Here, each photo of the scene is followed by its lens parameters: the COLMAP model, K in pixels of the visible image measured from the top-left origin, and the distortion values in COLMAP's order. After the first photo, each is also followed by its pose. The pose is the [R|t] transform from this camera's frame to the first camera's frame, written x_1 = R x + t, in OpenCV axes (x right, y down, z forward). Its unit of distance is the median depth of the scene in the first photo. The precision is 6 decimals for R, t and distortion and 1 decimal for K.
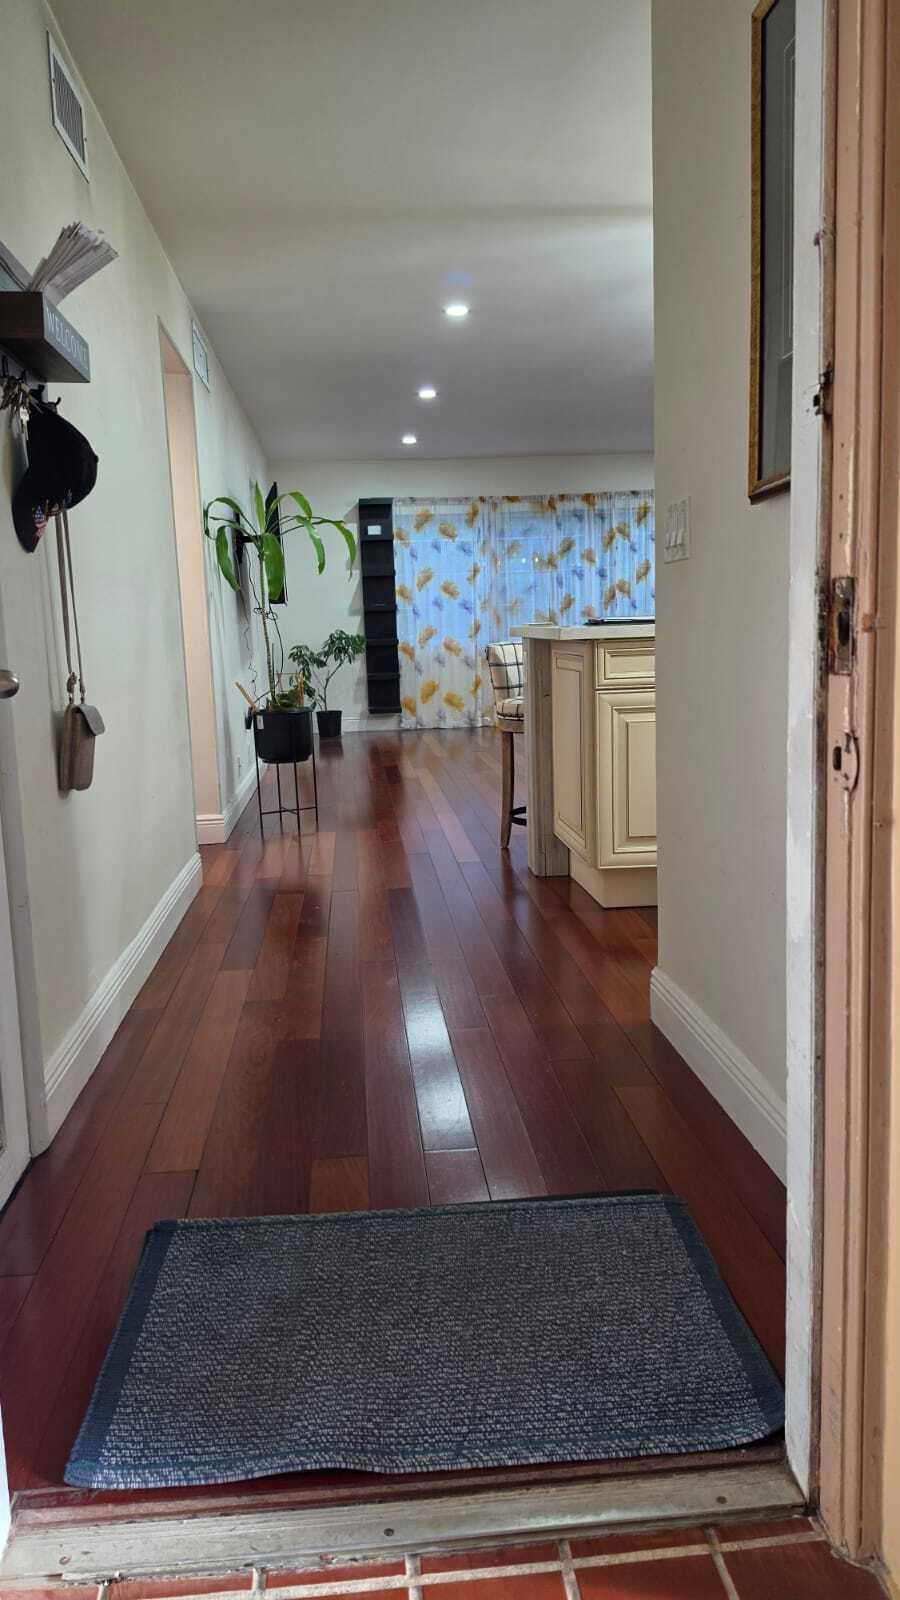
lens RADIAL K [[1133.9, 0, 440.0], [0, 1133.9, 796.8], [0, 0, 1]] dist [0.099899, -0.026085]
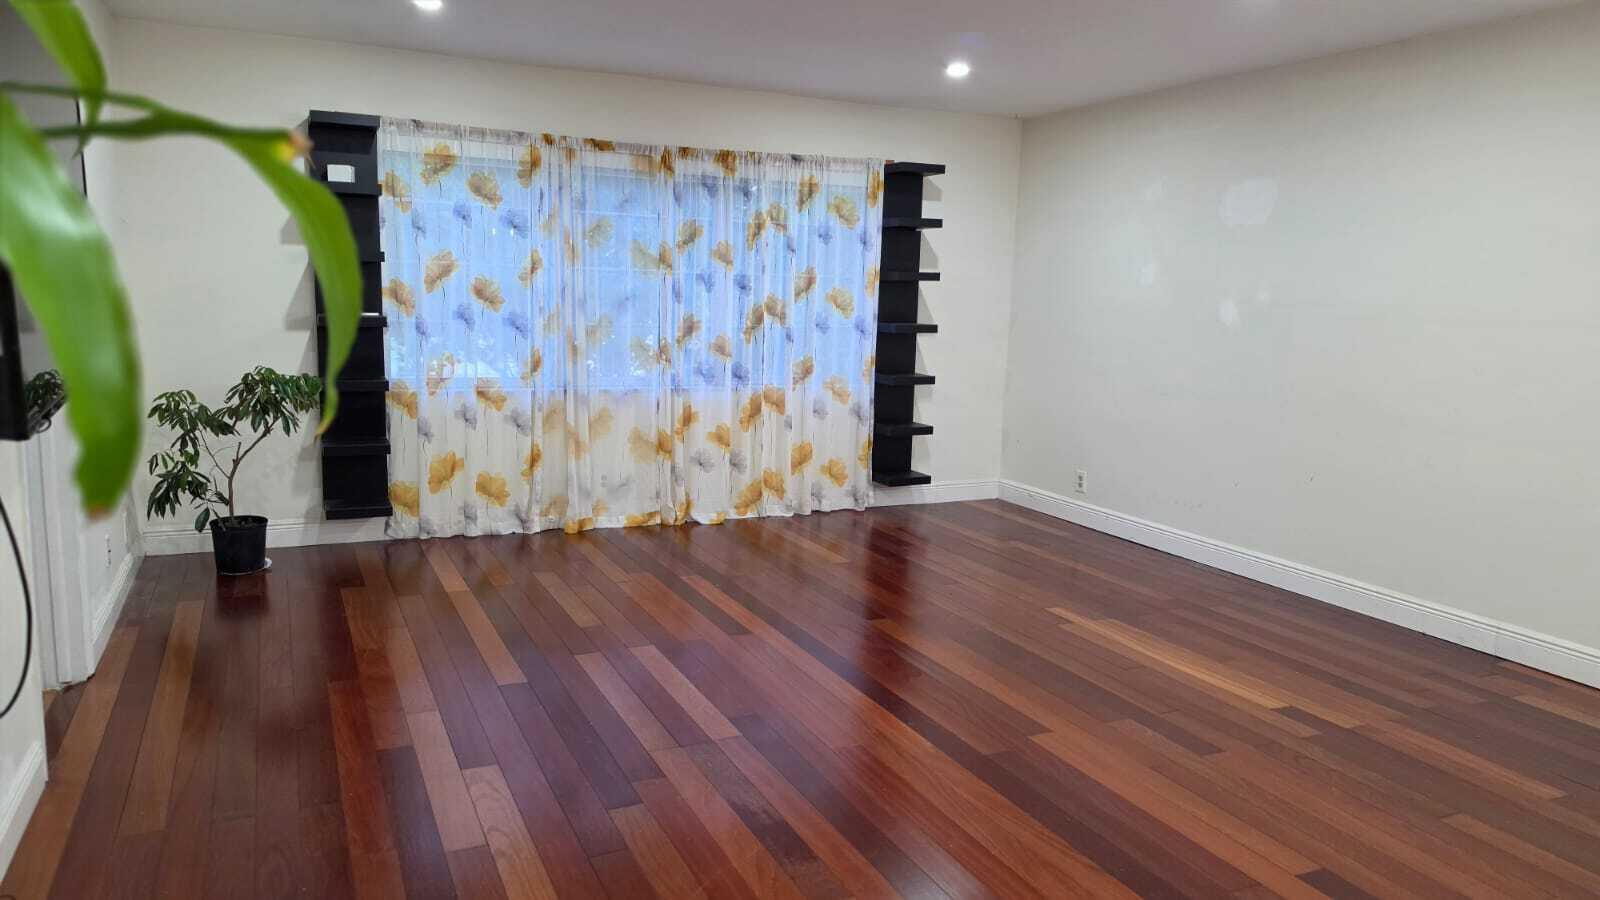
lens RADIAL K [[1133.9, 0, 793.2], [0, 1133.9, 460.8], [0, 0, 1]] dist [0.099899, -0.026085]
pose [[0.943670, 0.013527, 0.330611, -0.034599], [-0.015928, 0.999863, 0.004554, -0.104782], [-0.330504, -0.009564, 0.943756, 0.416969]]
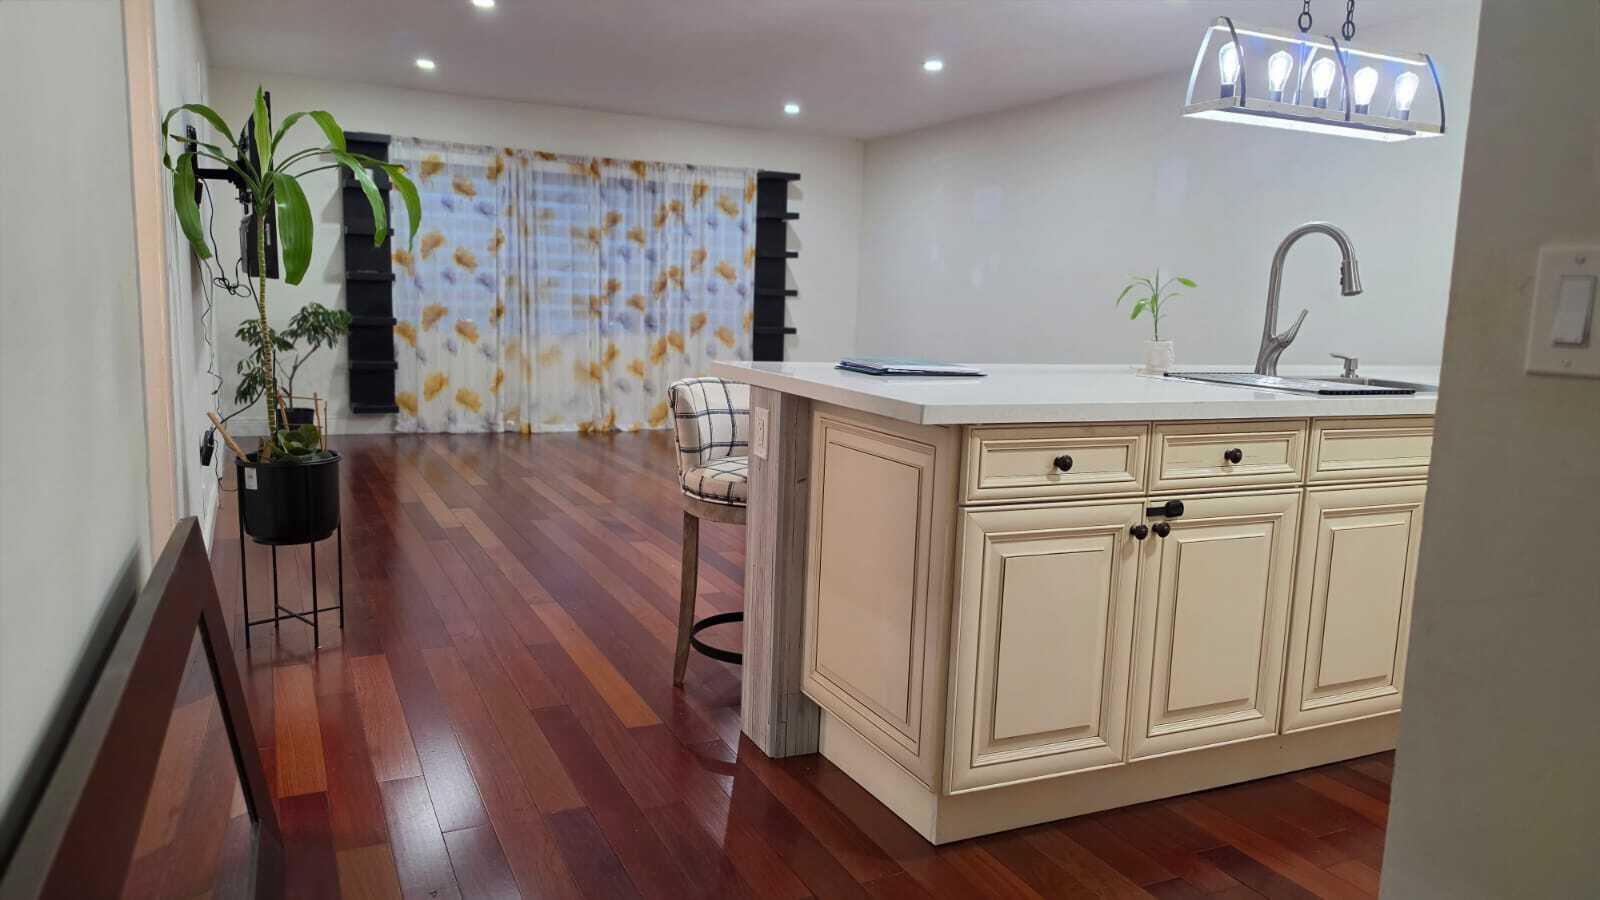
lens RADIAL K [[1133.9, 0, 804.4], [0, 1133.9, 455.4], [0, 0, 1]] dist [0.099899, -0.026085]
pose [[0.932610, 0.016609, 0.360504, -0.057173], [-0.013807, 0.999851, -0.010346, -0.040594], [-0.360622, 0.004671, 0.932700, 0.167639]]
